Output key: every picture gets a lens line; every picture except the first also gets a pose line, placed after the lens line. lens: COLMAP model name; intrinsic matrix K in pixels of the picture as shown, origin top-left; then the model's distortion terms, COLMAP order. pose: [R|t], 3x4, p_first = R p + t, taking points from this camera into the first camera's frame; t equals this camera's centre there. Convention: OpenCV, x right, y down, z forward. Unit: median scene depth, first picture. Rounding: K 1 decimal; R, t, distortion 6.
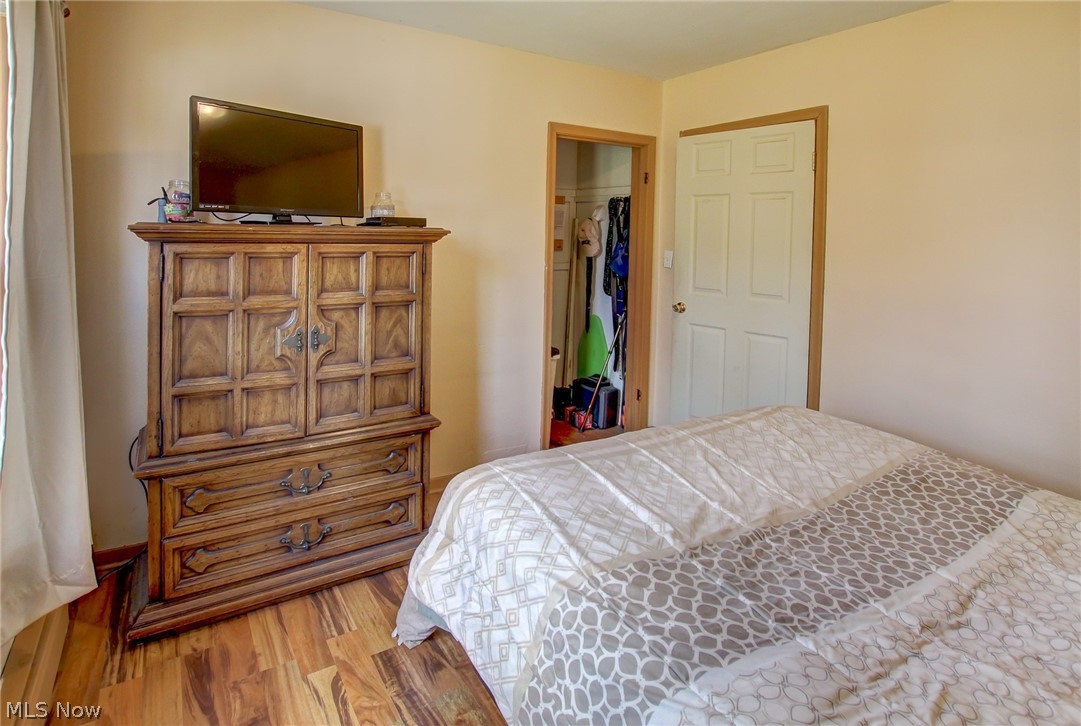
lens RADIAL K [[559.1, 0, 542.7], [0, 559.1, 363.3], [0, 0, 1]] dist [-0.024221, 0.000118]
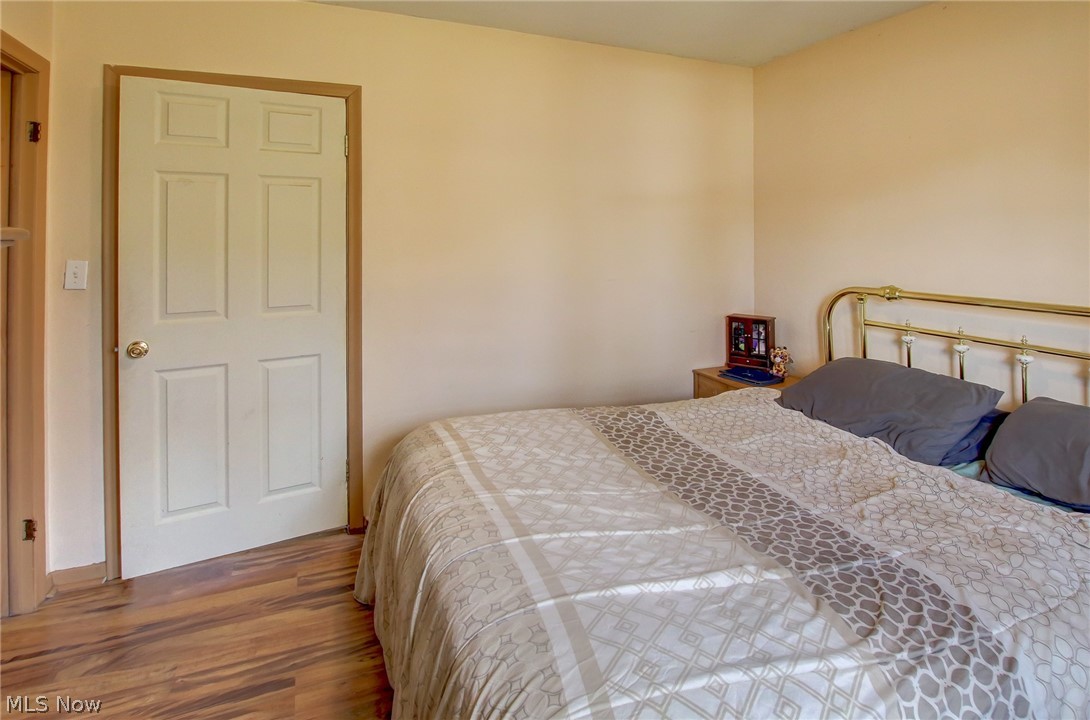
lens RADIAL K [[563.8, 0, 576.7], [0, 563.8, 291.7], [0, 0, 1]] dist [-0.024221, 0.000118]
pose [[0.188019, -0.116292, 0.975257, -0.600727], [0.224299, 0.971809, 0.072638, -0.236183], [-0.956211, 0.205092, 0.208802, 0.971350]]
